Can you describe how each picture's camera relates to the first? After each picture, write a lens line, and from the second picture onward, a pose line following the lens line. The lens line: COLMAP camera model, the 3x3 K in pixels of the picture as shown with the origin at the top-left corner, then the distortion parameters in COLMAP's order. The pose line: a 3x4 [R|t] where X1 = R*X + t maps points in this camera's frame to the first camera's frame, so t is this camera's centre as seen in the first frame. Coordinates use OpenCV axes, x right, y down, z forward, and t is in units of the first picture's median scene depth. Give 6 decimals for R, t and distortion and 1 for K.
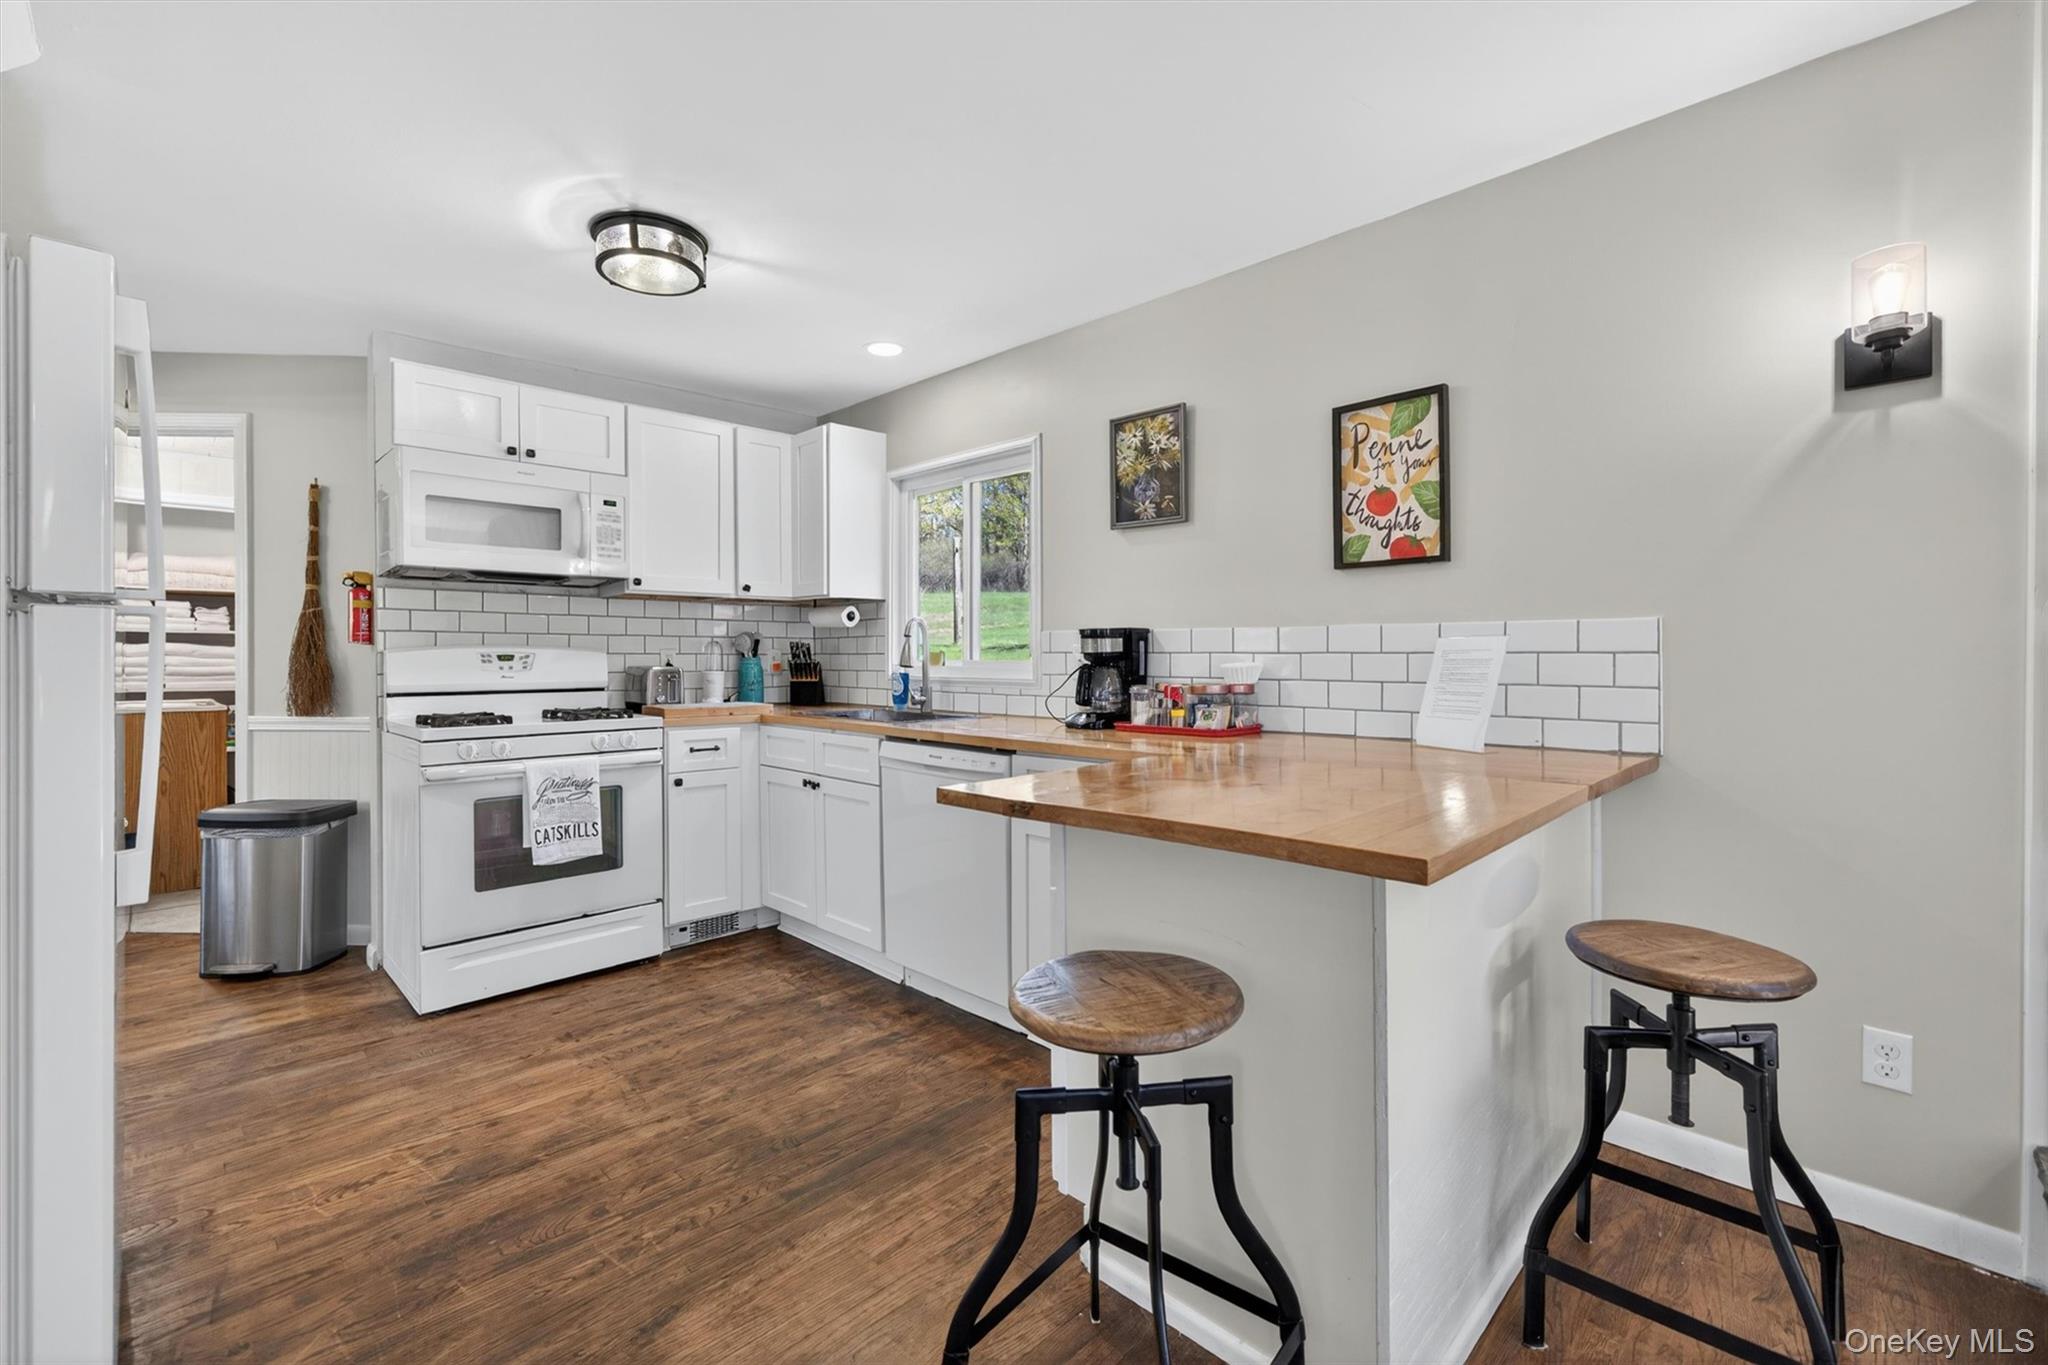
lens RADIAL K [[888.2, 0, 981.1], [0, 888.2, 648.7], [0, 0, 1]] dist [-0.000369, 0.001158]
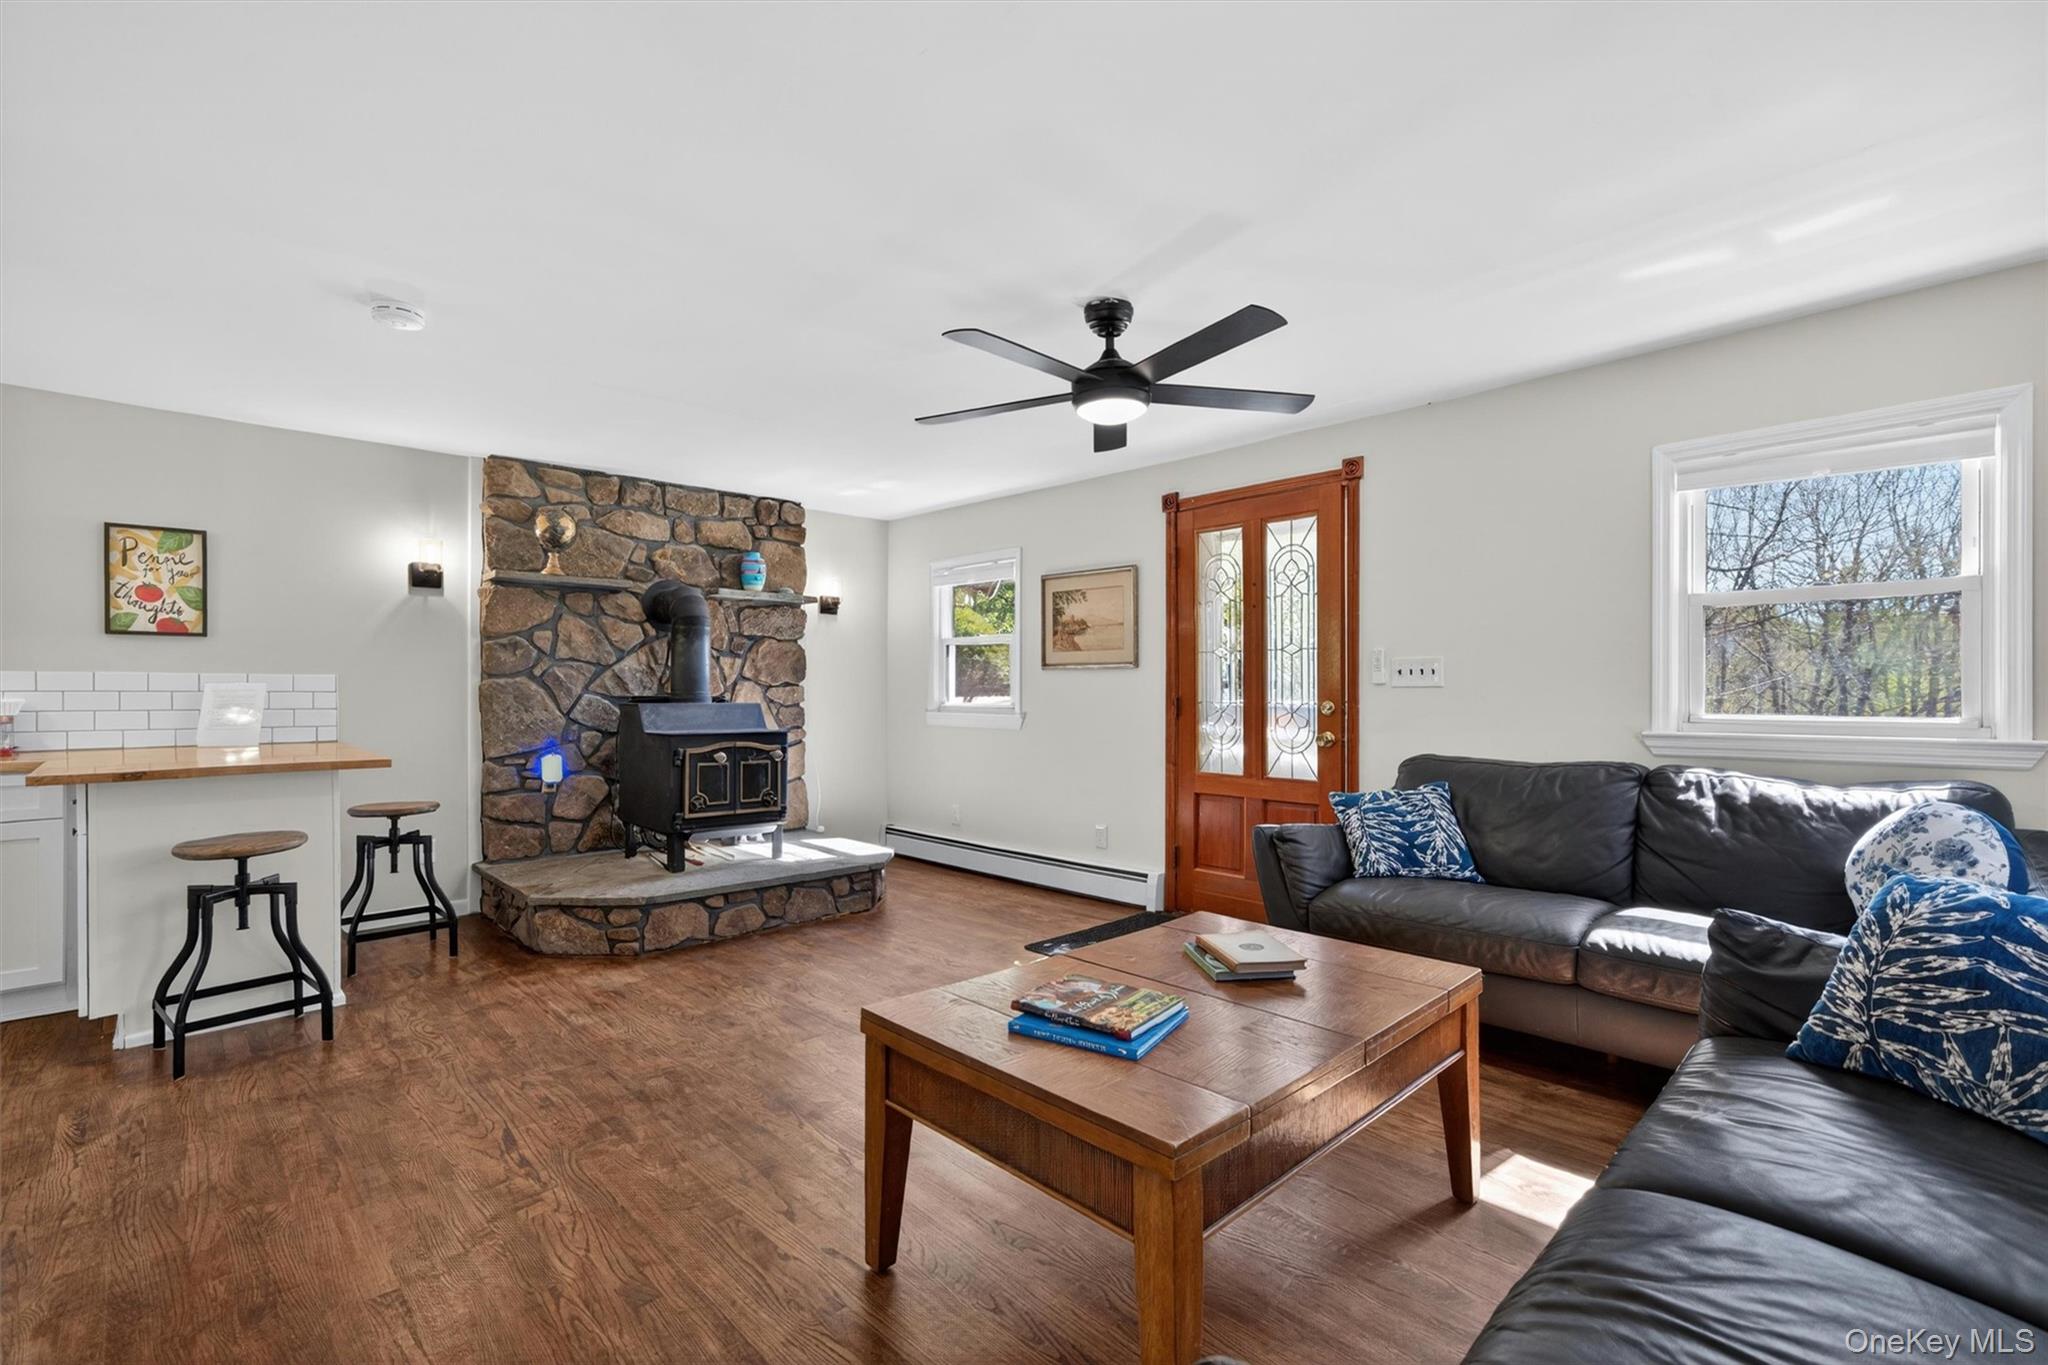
lens RADIAL K [[927.5, 0, 1023.6], [0, 927.5, 690.6], [0, 0, 1]] dist [0.002048, 0.003355]
pose [[-0.010640, 0.001953, 0.999941, -1.144556], [0.004949, 0.999986, -0.001901, 0.012353], [-0.999931, 0.004929, -0.010649, -0.475948]]
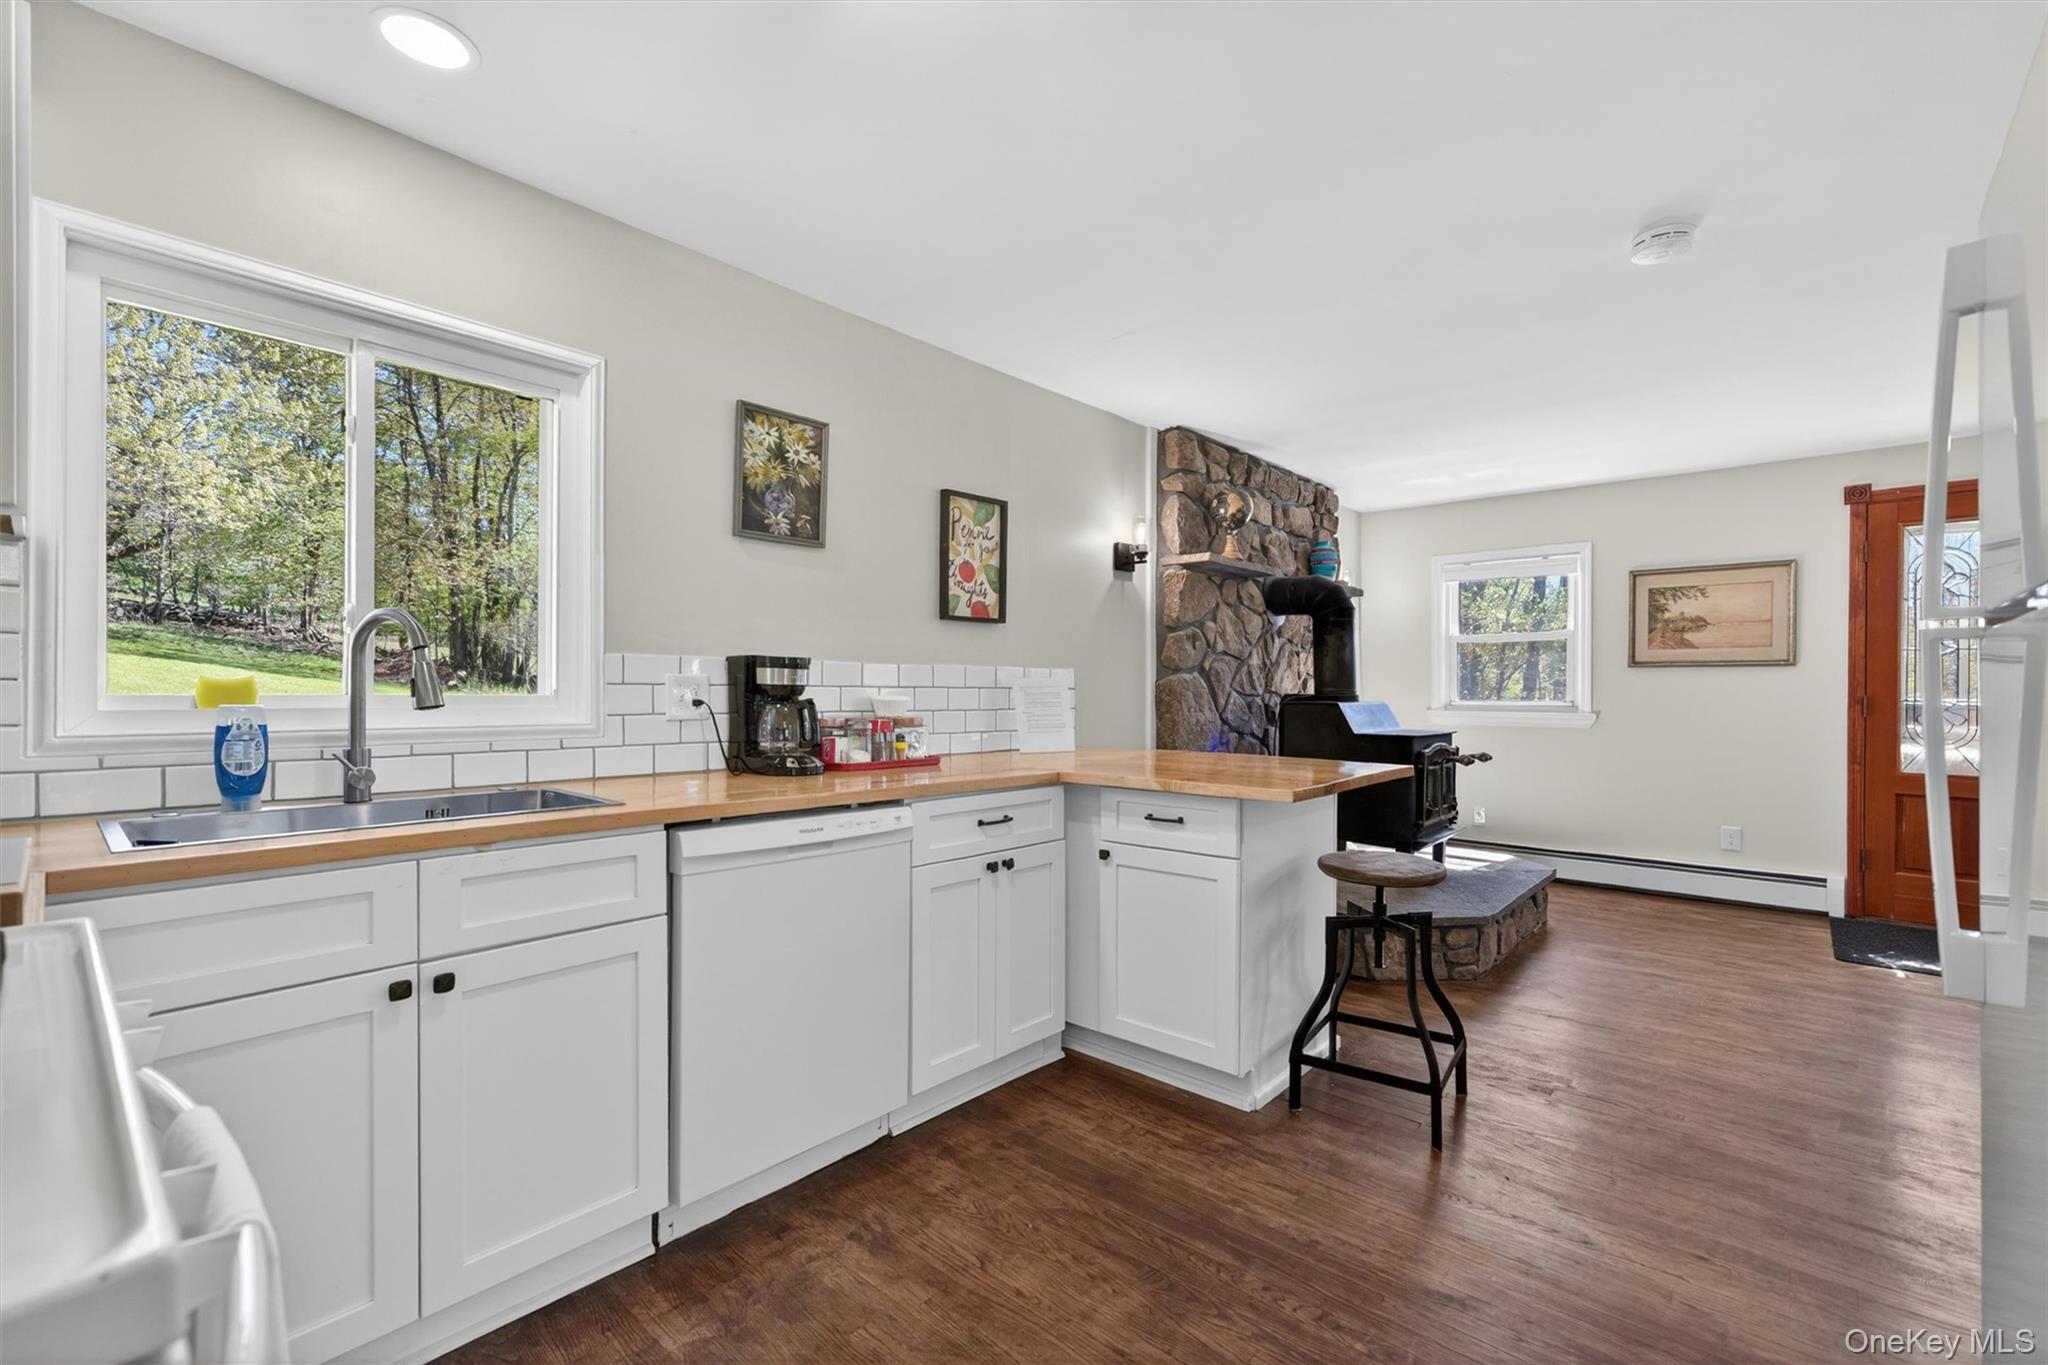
lens RADIAL K [[927.5, 0, 1028.2], [0, 927.5, 693.5], [0, 0, 1]] dist [0.002048, 0.003355]
pose [[-0.105225, -0.000620, 0.994448, -0.909222], [0.001625, 0.999998, 0.000795, 0.013438], [-0.994447, 0.001700, -0.105223, 1.034995]]
